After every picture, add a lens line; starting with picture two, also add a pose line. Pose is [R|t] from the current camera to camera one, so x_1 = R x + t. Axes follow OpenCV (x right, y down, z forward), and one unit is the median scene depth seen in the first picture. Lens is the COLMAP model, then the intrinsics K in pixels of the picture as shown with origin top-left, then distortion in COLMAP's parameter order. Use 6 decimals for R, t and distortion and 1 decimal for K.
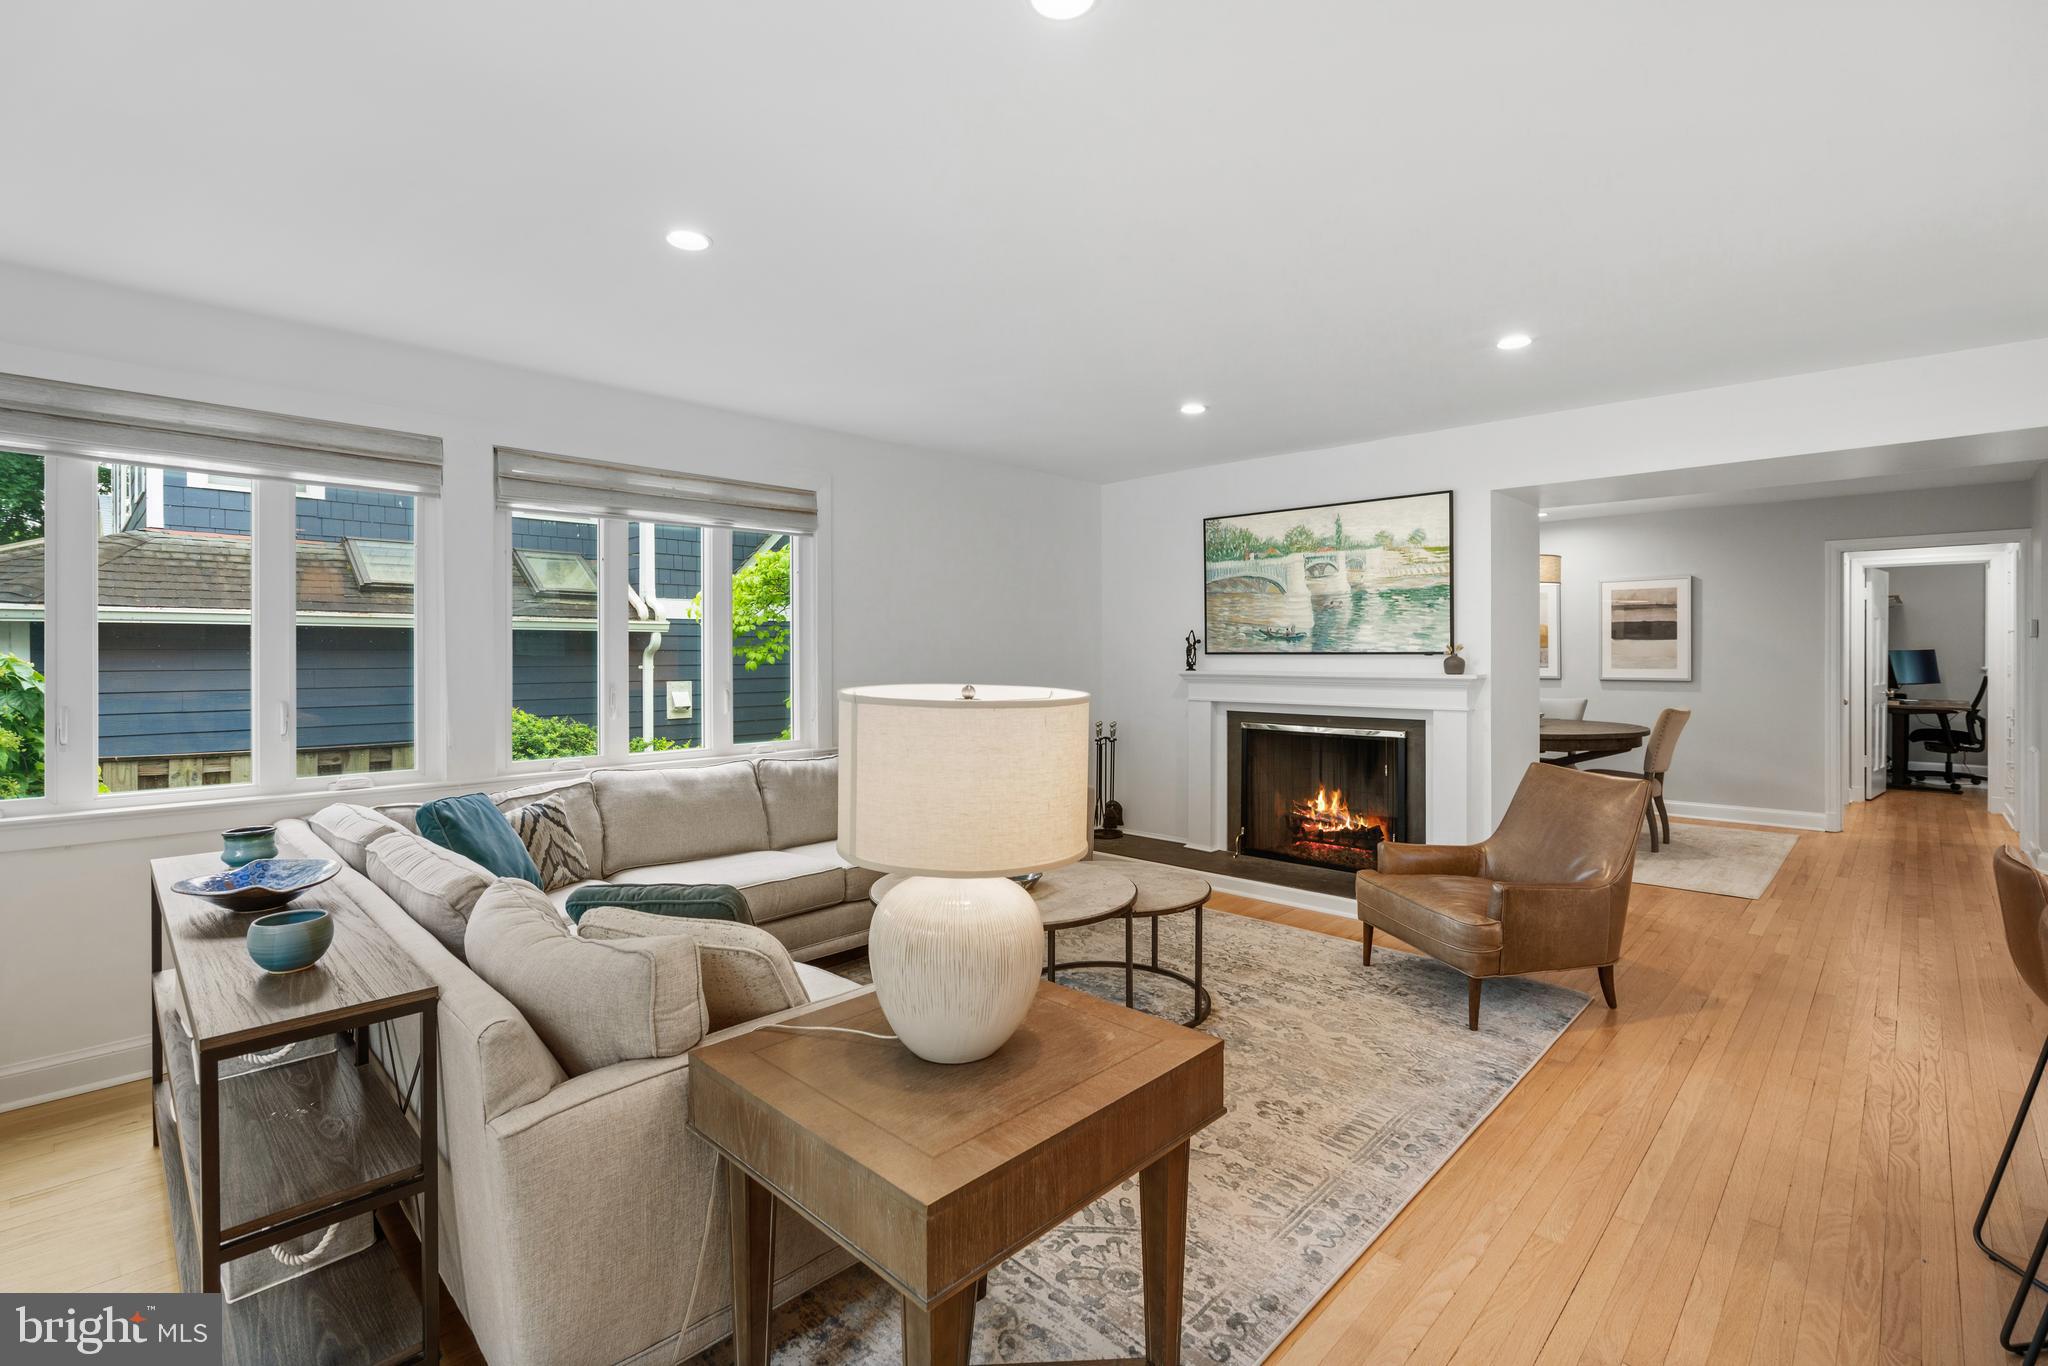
lens RADIAL K [[931.1, 0, 1022.4], [0, 931.1, 656.7], [0, 0, 1]] dist [-0.012919, 0.006957]
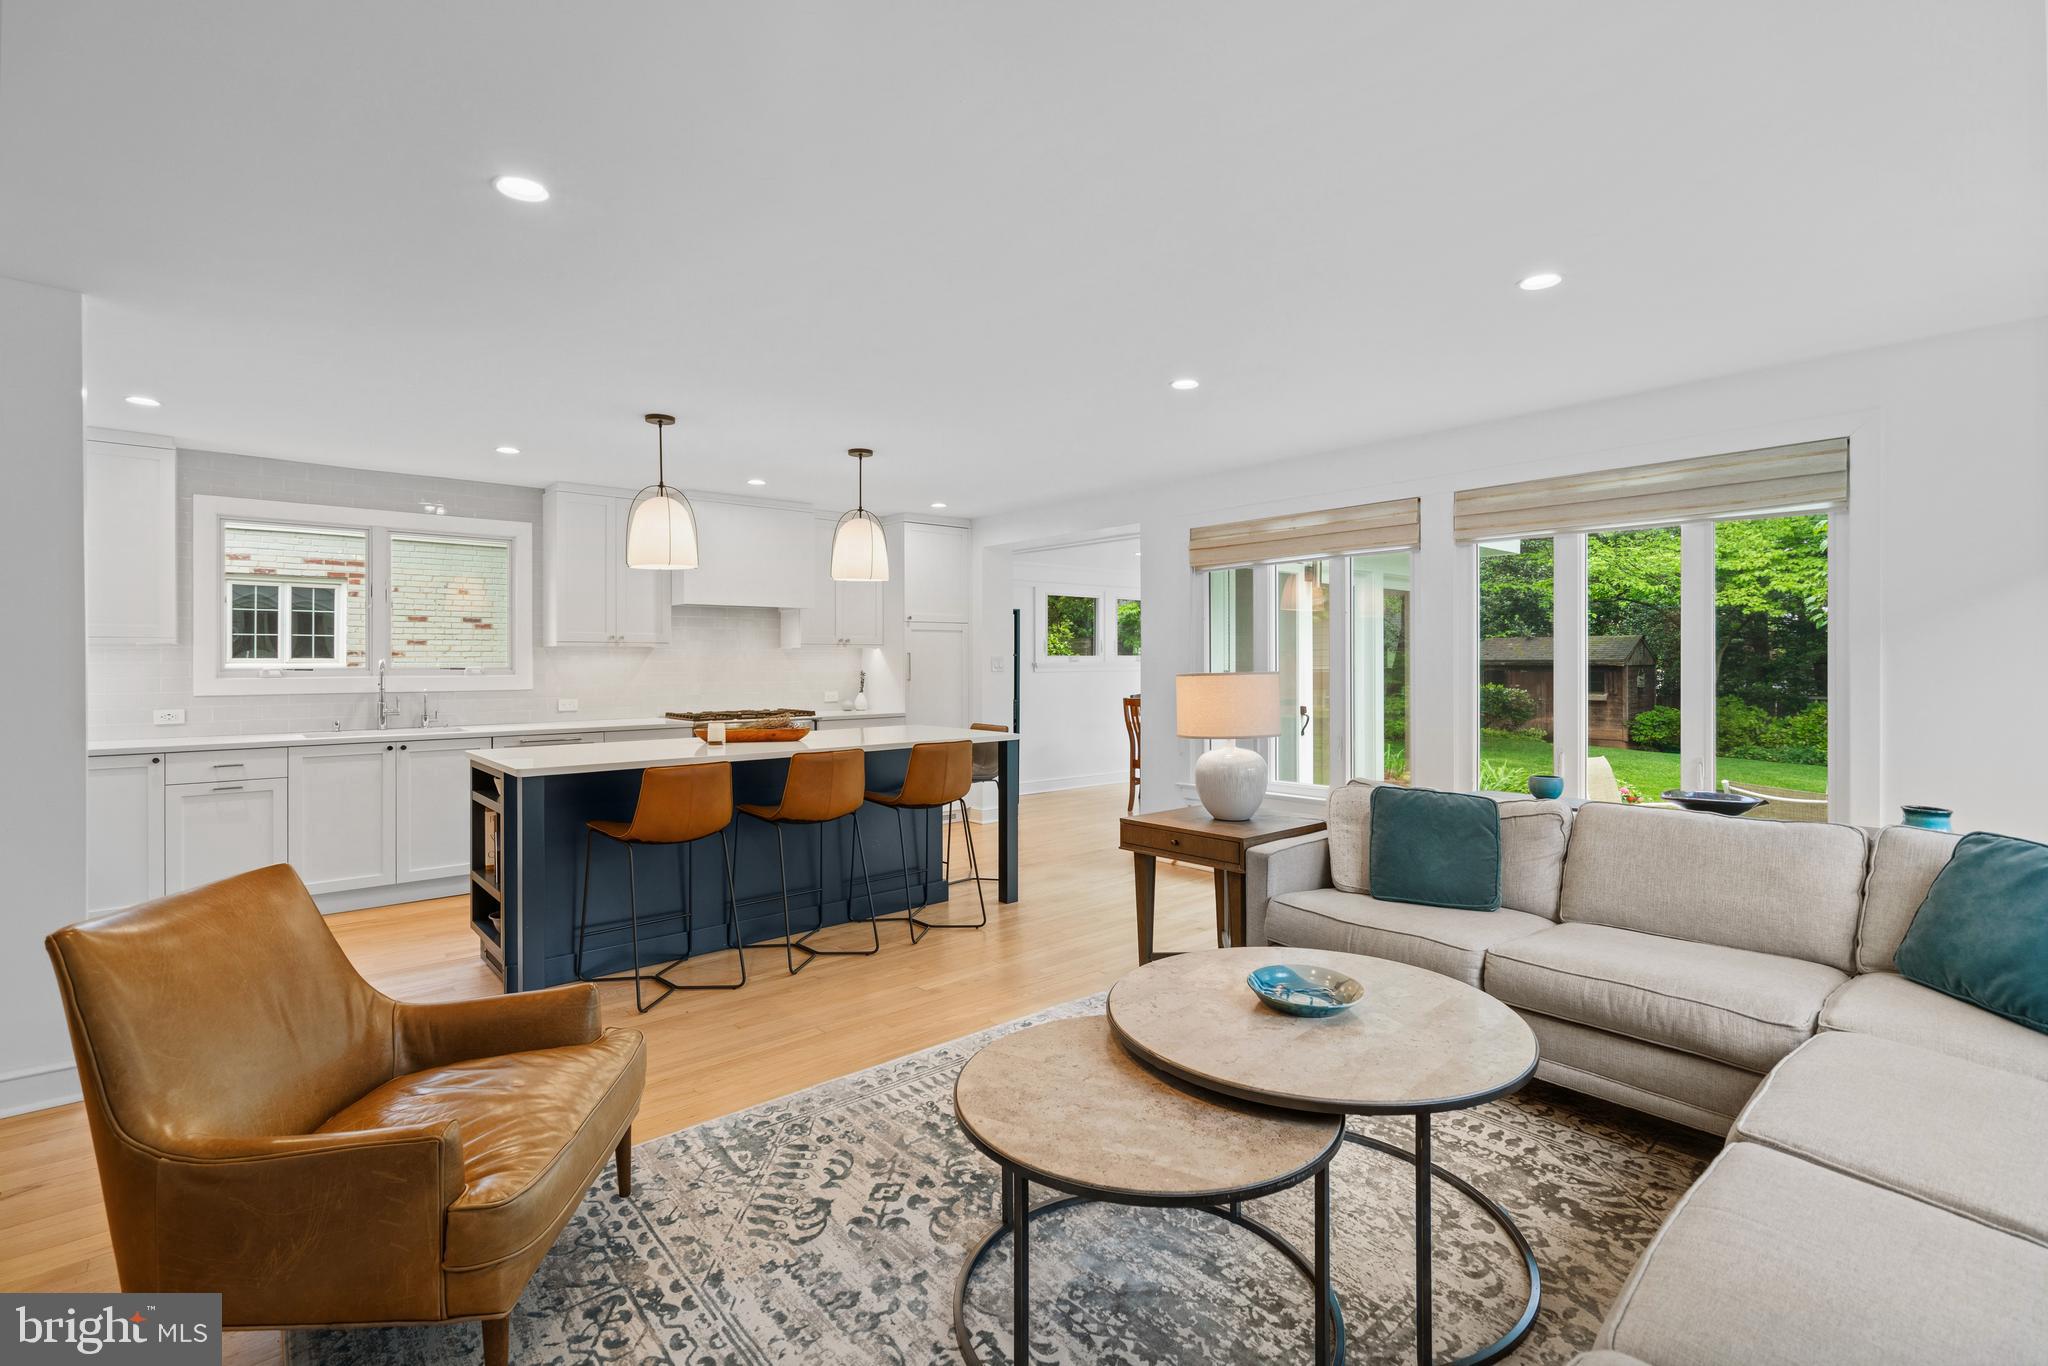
lens RADIAL K [[931.1, 0, 1015.6], [0, 931.1, 663.7], [0, 0, 1]] dist [-0.012919, 0.006957]
pose [[-0.995592, 0.005169, 0.093644, 0.078116], [0.005920, 0.999952, 0.007749, -0.002224], [-0.093600, 0.008269, -0.995576, 1.054820]]
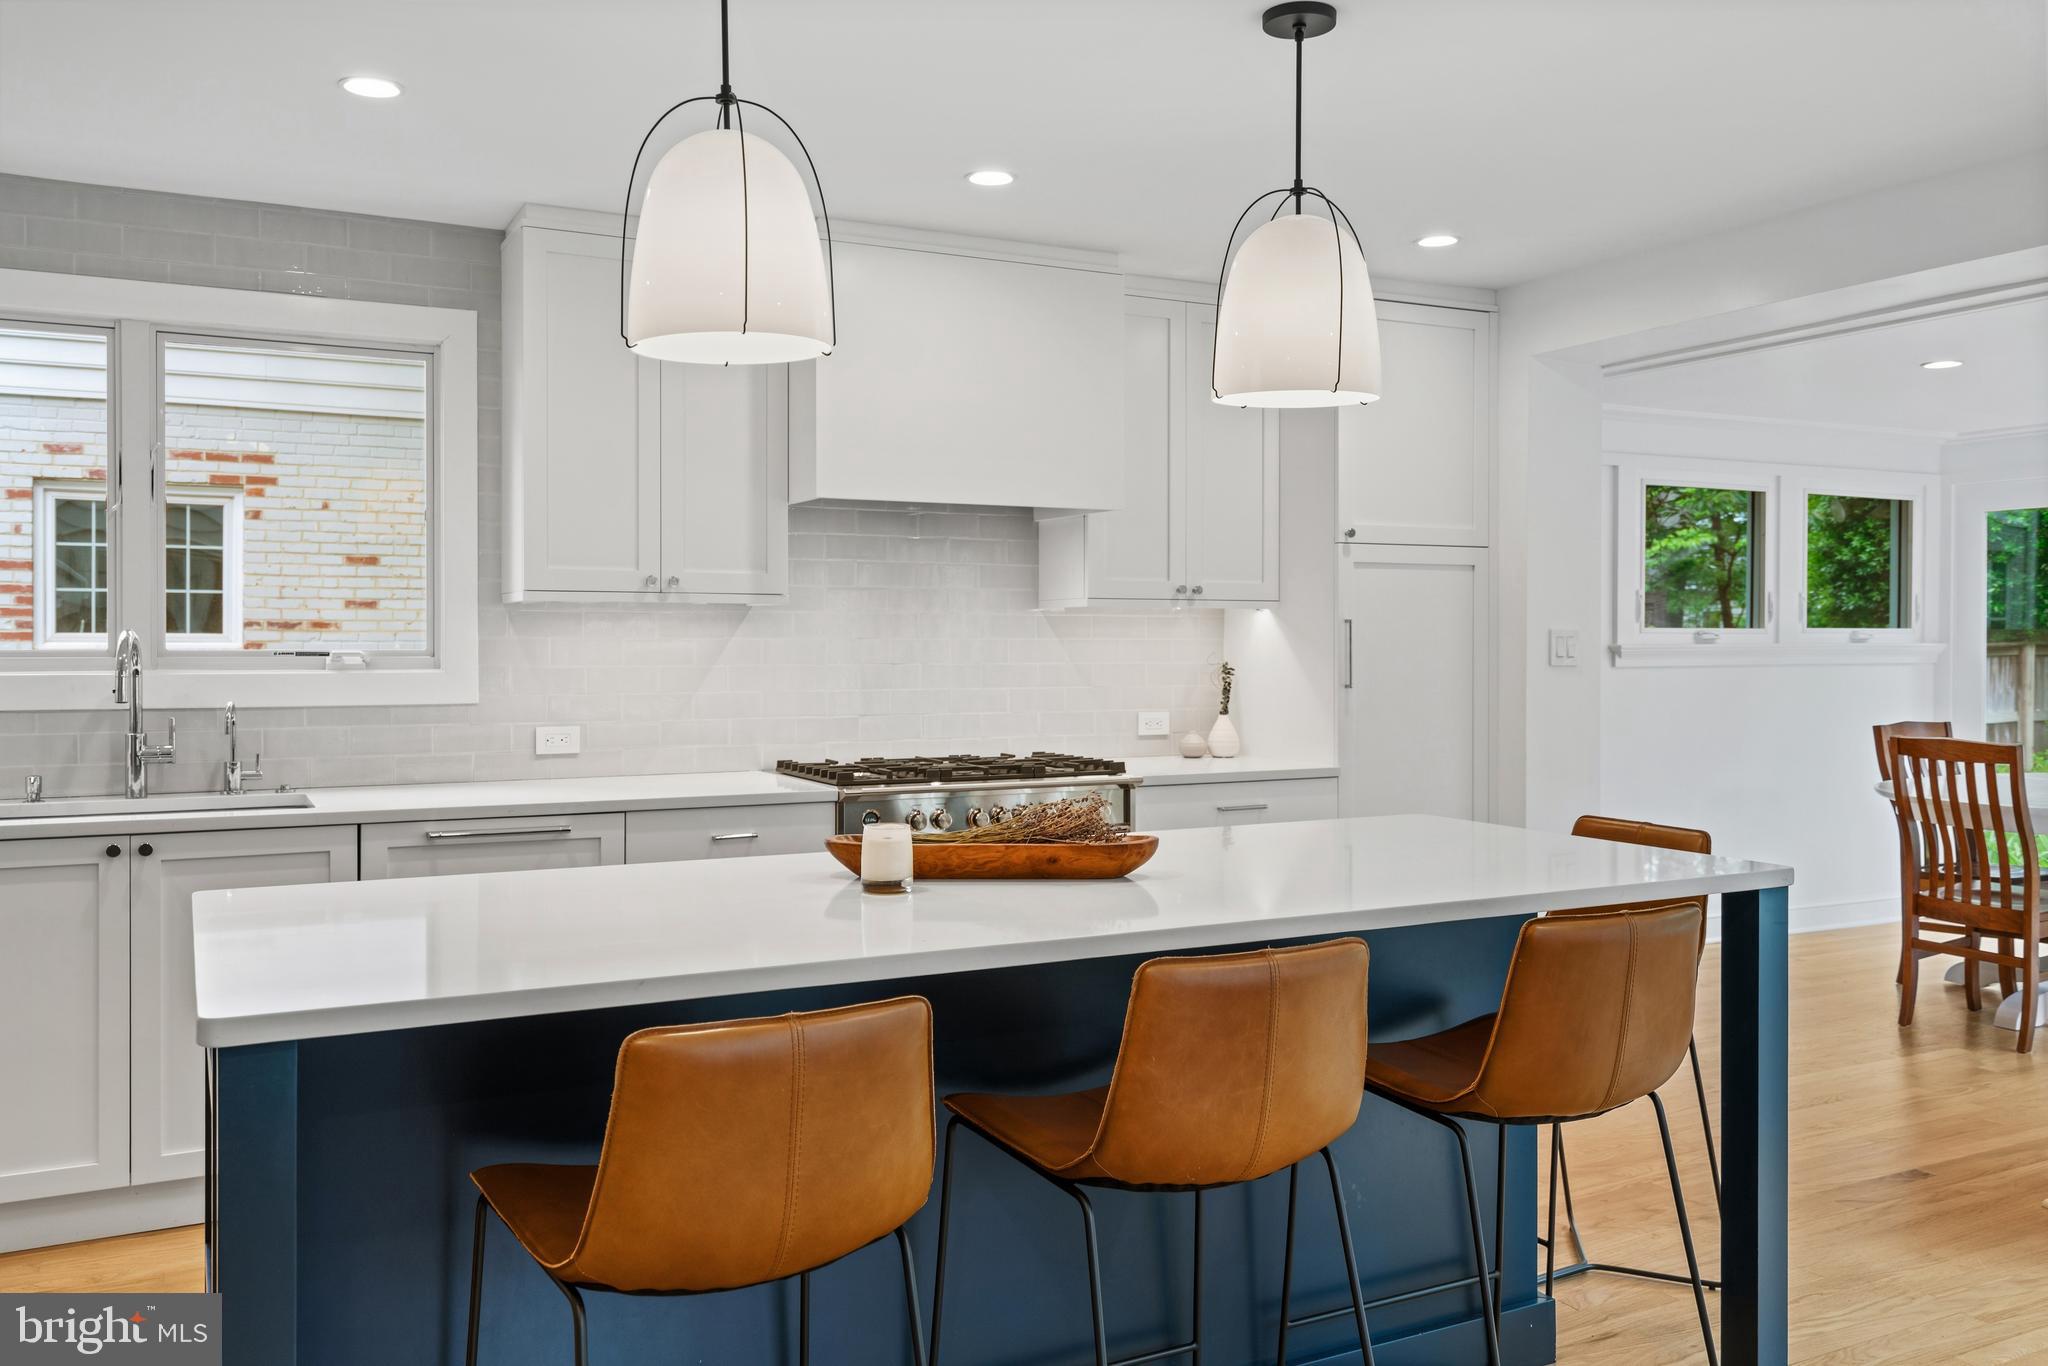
lens RADIAL K [[1630.2, 0, 1020.1], [0, 1630.2, 647.6], [0, 0, 1]] dist [0.019677, -0.013326]
pose [[-0.945986, 0.001422, 0.324206, 0.236510], [0.003880, 0.999968, 0.006935, 0.000528], [-0.324186, 0.007818, -0.945961, 0.678157]]
